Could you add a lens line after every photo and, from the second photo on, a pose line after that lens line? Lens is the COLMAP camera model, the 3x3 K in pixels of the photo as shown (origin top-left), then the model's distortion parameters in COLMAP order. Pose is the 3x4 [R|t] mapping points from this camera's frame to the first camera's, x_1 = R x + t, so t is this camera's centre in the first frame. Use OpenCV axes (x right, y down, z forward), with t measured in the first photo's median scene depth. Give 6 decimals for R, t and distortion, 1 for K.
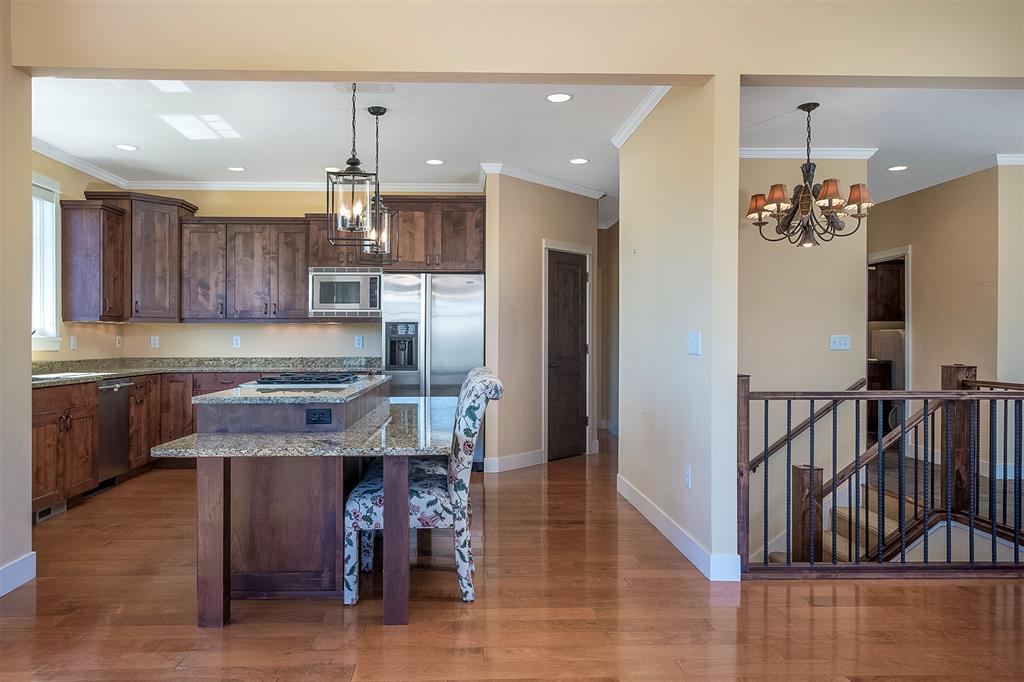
lens RADIAL K [[720.0, 0, 476.5], [0, 720.0, 318.6], [0, 0, 1]] dist [0.033929, 0.001910]
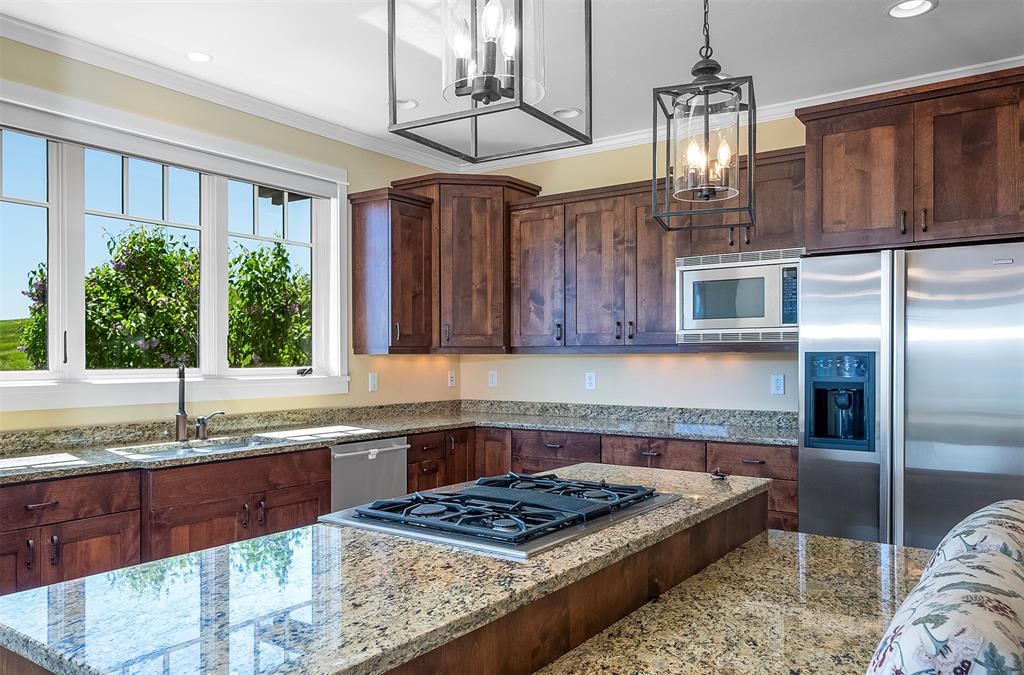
lens RADIAL K [[744.3, 0, 507.4], [0, 744.3, 358.7], [0, 0, 1]] dist [0.002592, 0.000679]
pose [[0.799503, -0.000560, -0.600662, 0.021581], [0.020654, 0.999434, 0.026559, -0.008544], [0.600307, -0.033640, 0.799062, 0.432321]]
